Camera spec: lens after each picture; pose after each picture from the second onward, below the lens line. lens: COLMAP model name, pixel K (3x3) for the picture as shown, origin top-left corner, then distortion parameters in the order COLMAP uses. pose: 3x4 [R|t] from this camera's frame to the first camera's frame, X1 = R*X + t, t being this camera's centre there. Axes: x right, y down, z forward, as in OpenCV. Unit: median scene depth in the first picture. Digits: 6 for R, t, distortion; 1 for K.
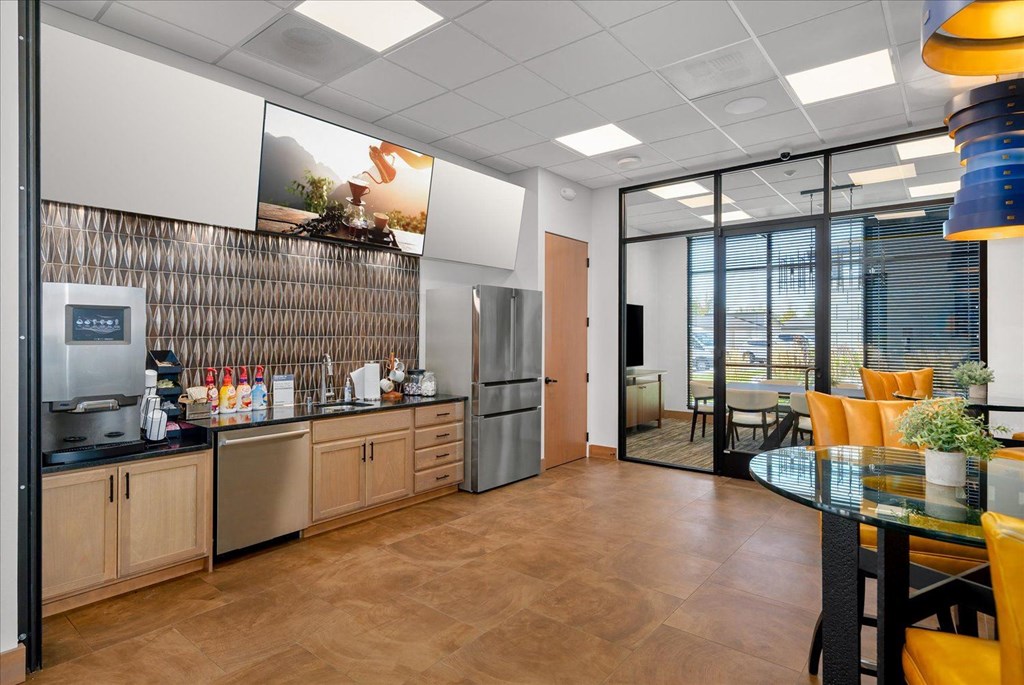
lens RADIAL K [[533.9, 0, 534.6], [0, 533.9, 339.5], [0, 0, 1]] dist [-0.000502, 0.000632]
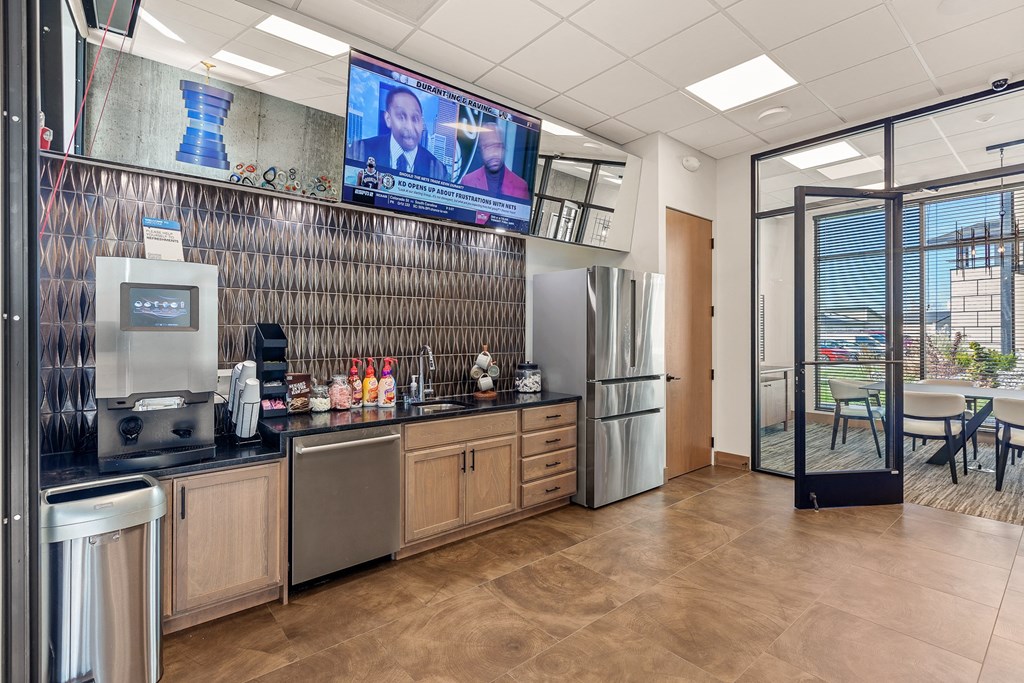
lens RADIAL K [[490.3, 0, 512.4], [0, 490.3, 336.4], [0, 0, 1]] dist [-0.026998, -0.000182]
pose [[0.973276, -0.003260, -0.229617, -0.068113], [0.003353, 0.999994, 0.000016, 0.013686], [0.229615, -0.000785, 0.973281, 0.272526]]
